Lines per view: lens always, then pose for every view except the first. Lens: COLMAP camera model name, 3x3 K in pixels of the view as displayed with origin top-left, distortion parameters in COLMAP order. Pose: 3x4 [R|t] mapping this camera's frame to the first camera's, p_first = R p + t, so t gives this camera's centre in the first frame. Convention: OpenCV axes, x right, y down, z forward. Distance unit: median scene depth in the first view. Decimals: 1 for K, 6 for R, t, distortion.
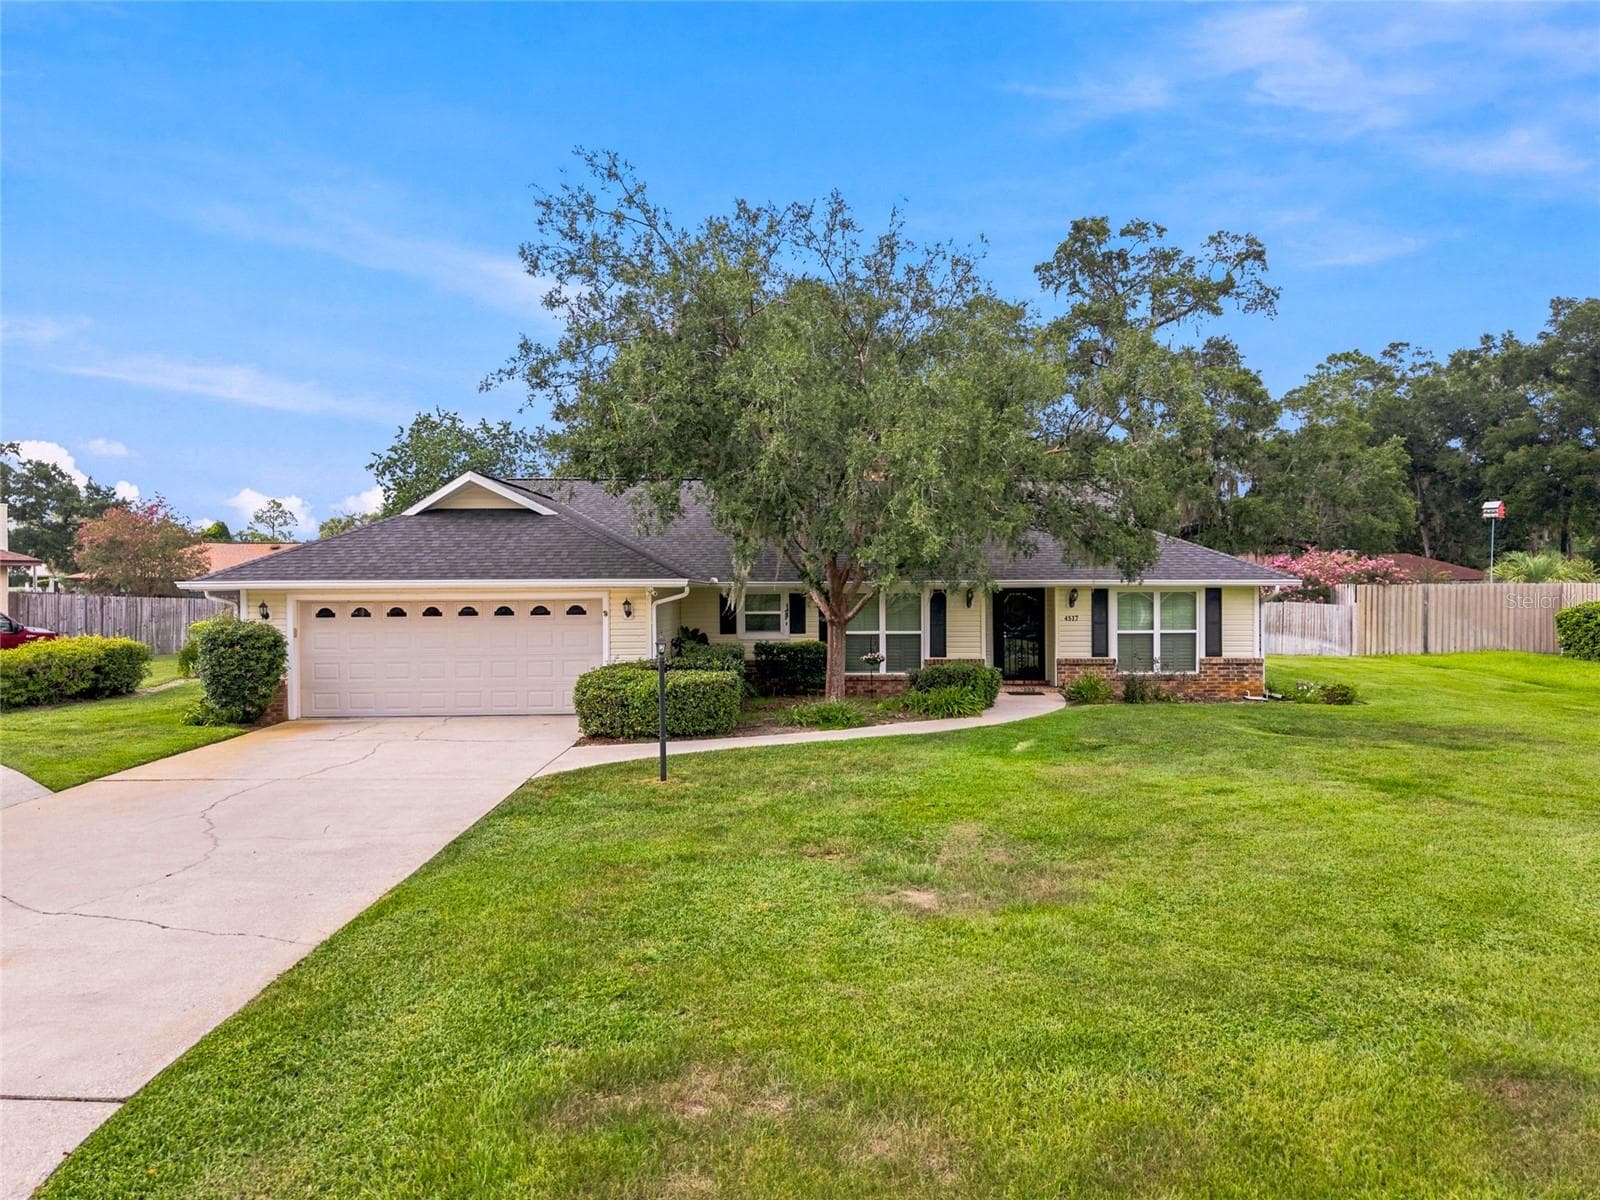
lens RADIAL K [[1005.6, 0, 800.0], [0, 1005.6, 600.0], [0, 0, 1]] dist [0.076391, -0.082320]
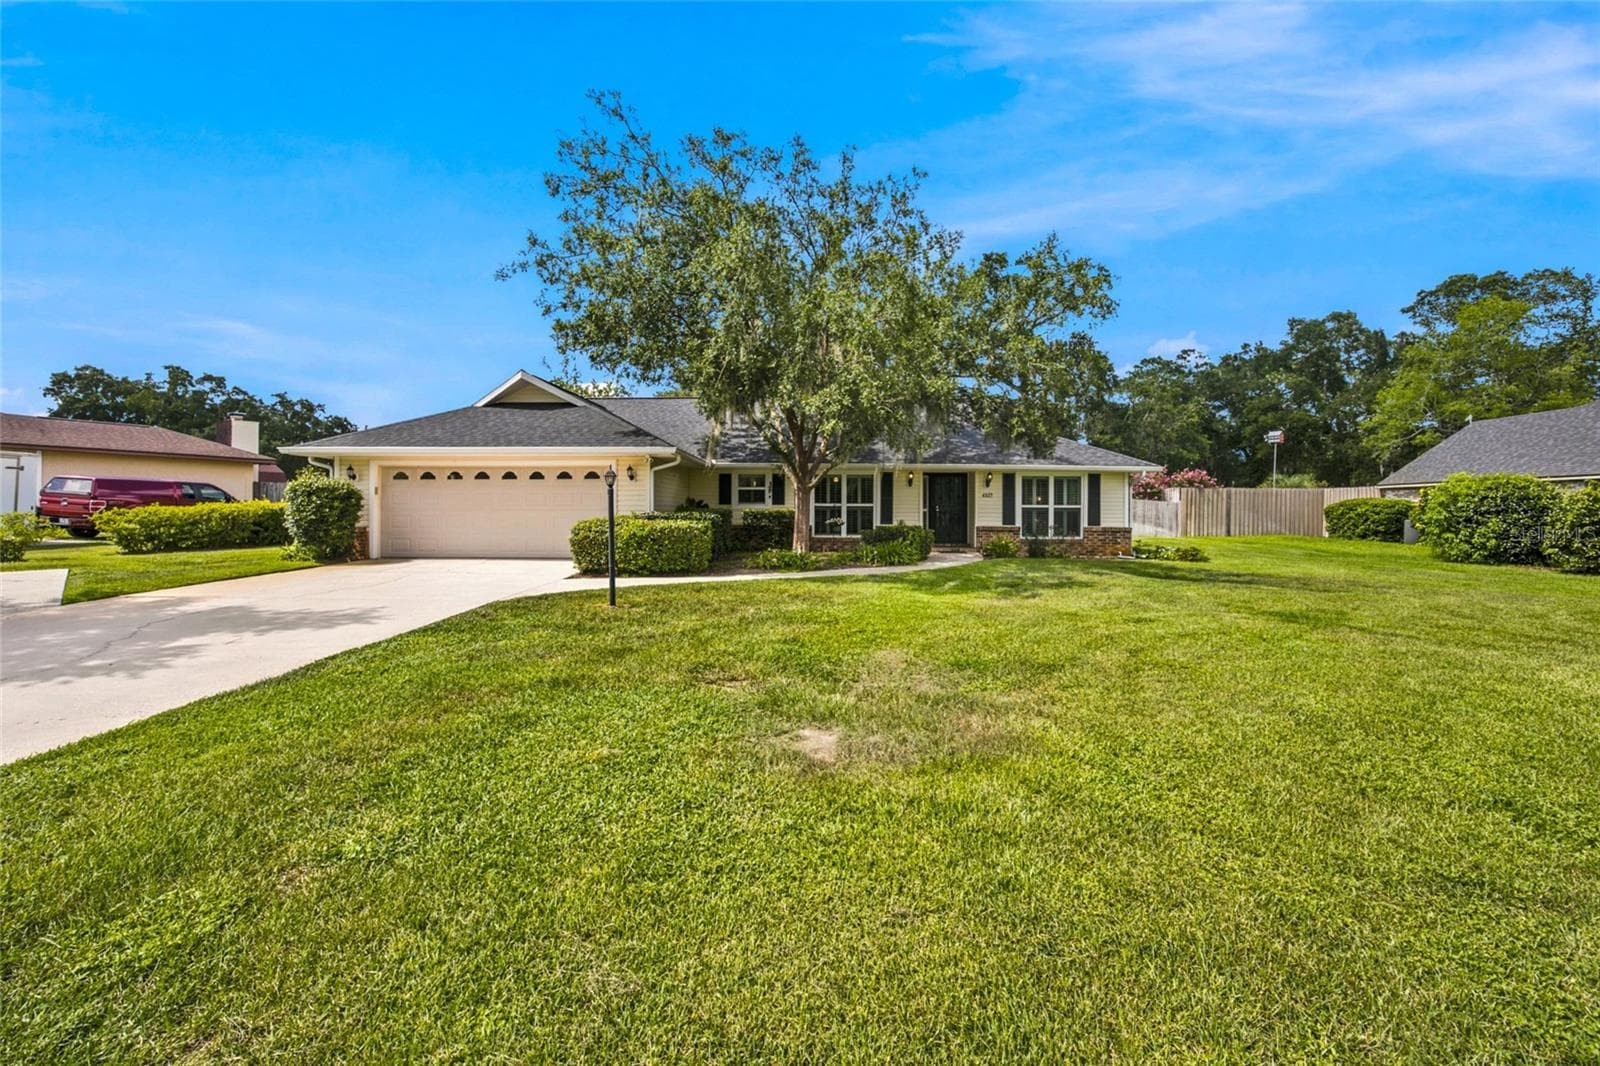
lens RADIAL K [[650.3, 0, 800.3], [0, 650.3, 497.0], [0, 0, 1]] dist [-0.010472, 0.000459]
pose [[0.999865, 0.013800, -0.008899, 0.041751], [-0.013937, 0.999782, -0.015550, 0.044698], [0.008682, 0.015672, 0.999839, 0.193946]]
